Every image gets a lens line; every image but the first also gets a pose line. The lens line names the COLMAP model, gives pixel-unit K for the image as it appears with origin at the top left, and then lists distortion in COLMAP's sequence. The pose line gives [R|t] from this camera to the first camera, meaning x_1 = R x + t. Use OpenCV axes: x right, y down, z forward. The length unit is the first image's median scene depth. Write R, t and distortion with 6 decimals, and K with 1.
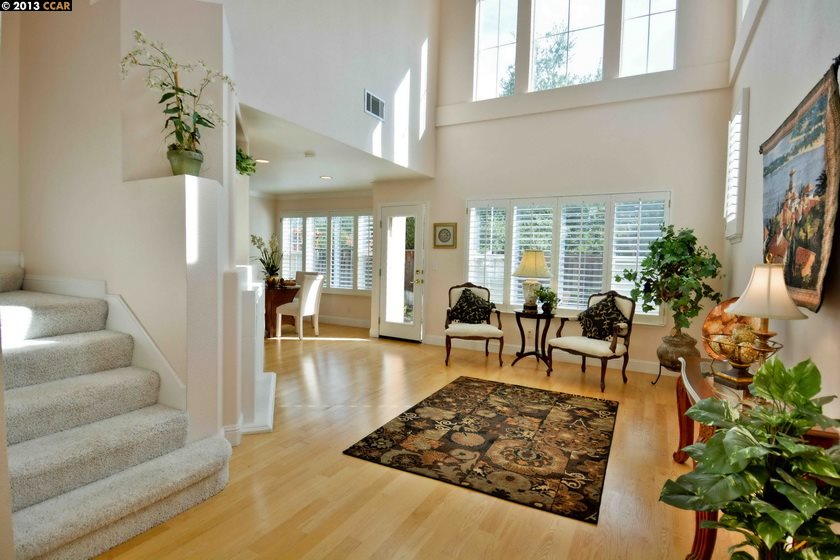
lens RADIAL K [[438.1, 0, 420.0], [0, 438.1, 280.0], [0, 0, 1]] dist [0.044731, -0.053866]
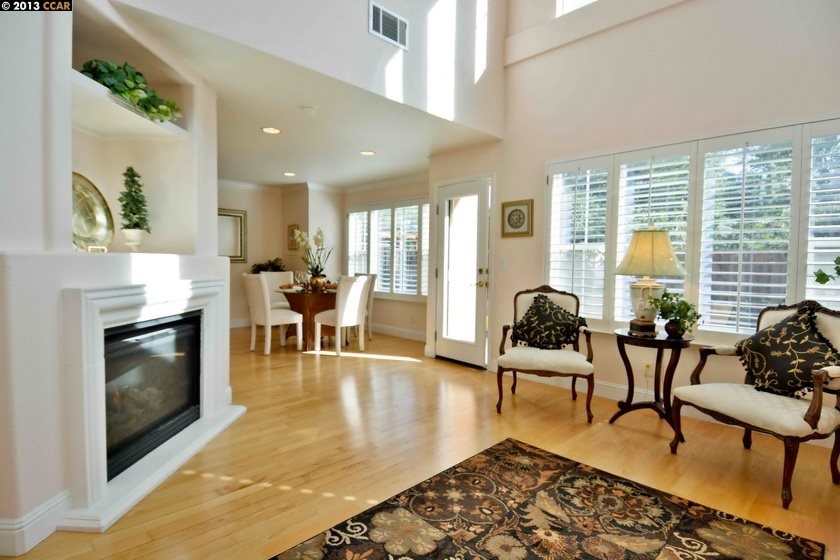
lens RADIAL K [[438.1, 0, 420.0], [0, 438.1, 280.0], [0, 0, 1]] dist [0.044731, -0.053866]
pose [[0.955333, 0.002541, -0.295521, 0.137075], [-0.008252, 0.999802, -0.018080, 0.012154], [0.295417, 0.019711, 0.955165, 0.337569]]
